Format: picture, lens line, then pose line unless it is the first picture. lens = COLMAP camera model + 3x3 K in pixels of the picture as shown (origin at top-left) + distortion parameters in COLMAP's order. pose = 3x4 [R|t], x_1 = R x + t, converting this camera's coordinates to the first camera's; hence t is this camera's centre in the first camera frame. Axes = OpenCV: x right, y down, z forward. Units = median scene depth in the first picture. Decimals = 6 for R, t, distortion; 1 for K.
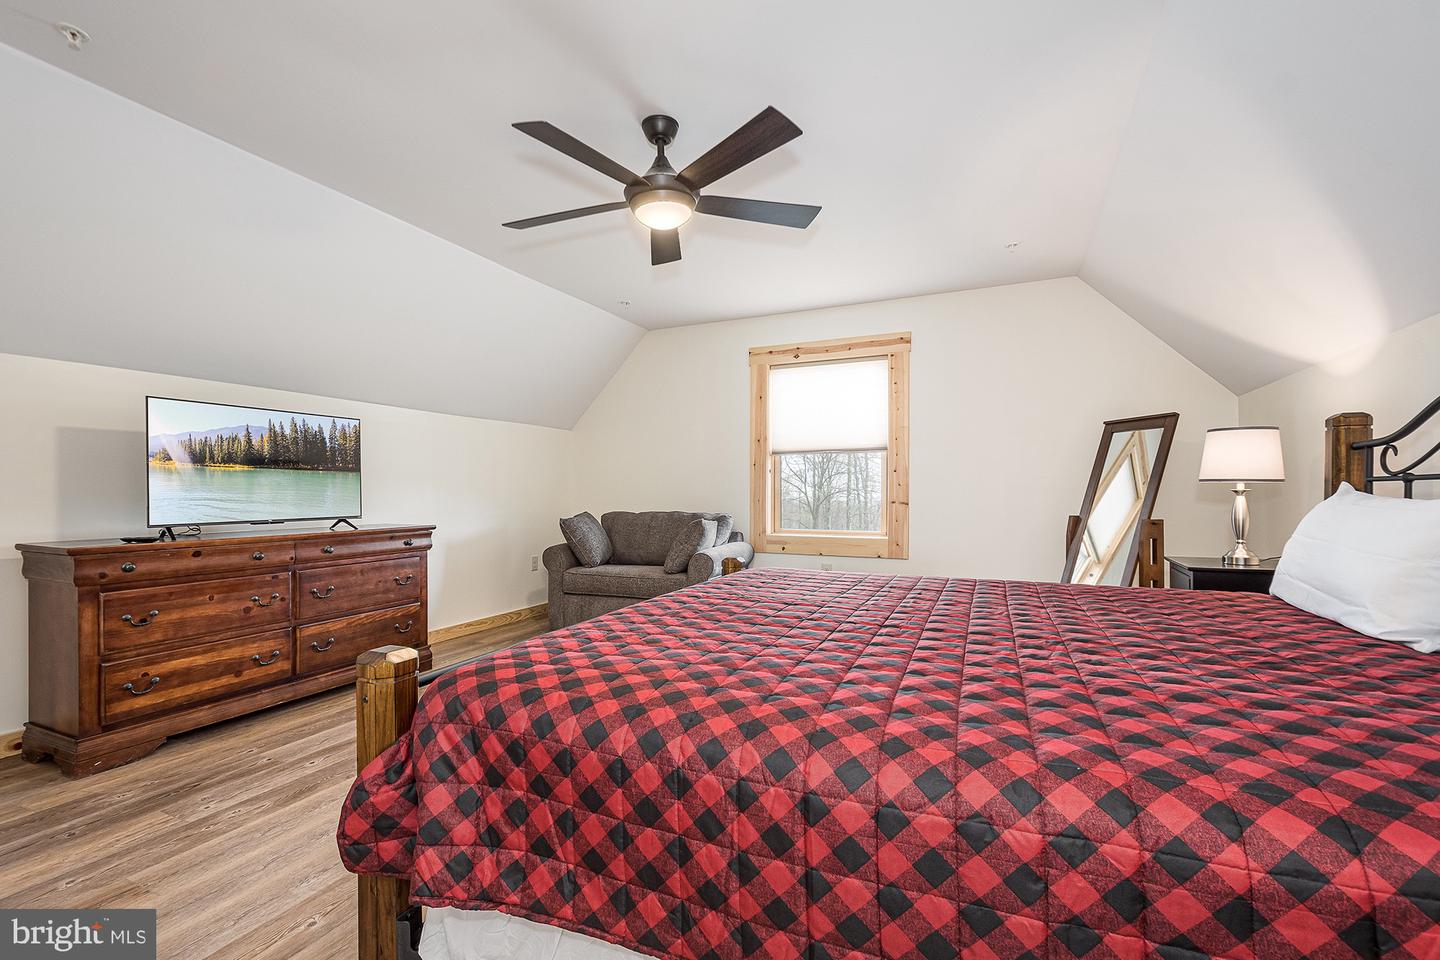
lens RADIAL K [[639.2, 0, 725.4], [0, 639.2, 485.5], [0, 0, 1]] dist [0.004526, -0.001976]
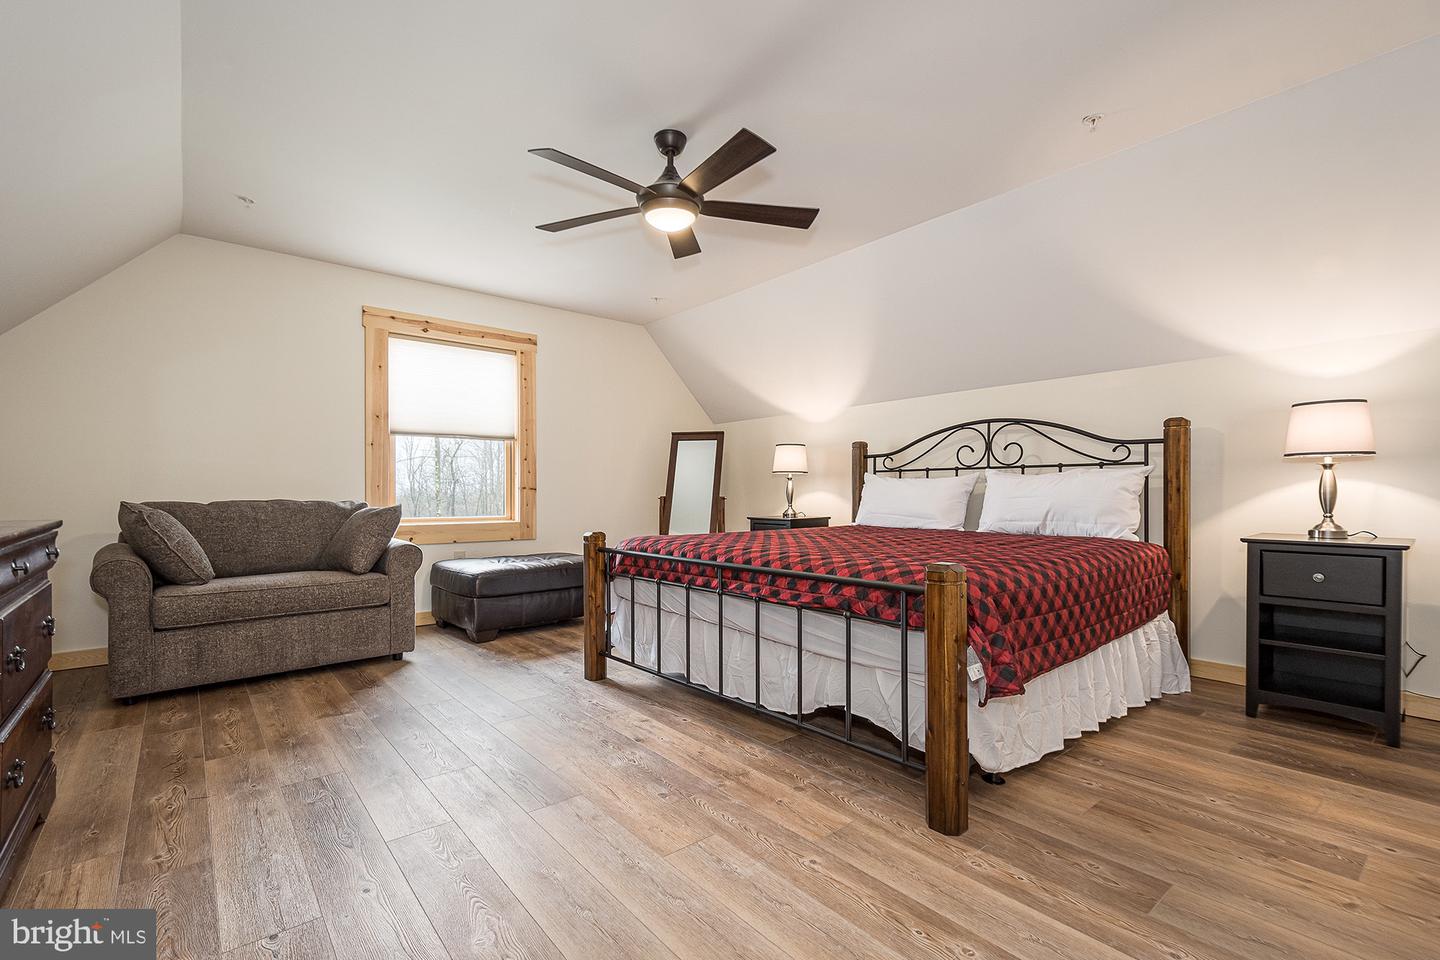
lens RADIAL K [[619.8, 0, 729.2], [0, 619.8, 488.5], [0, 0, 1]] dist [0.000625, -0.000004]
pose [[0.408723, 0.004449, 0.912648, -0.554845], [-0.007473, 0.999971, -0.001528, 0.026371], [-0.912628, -0.006196, 0.408745, 0.244429]]
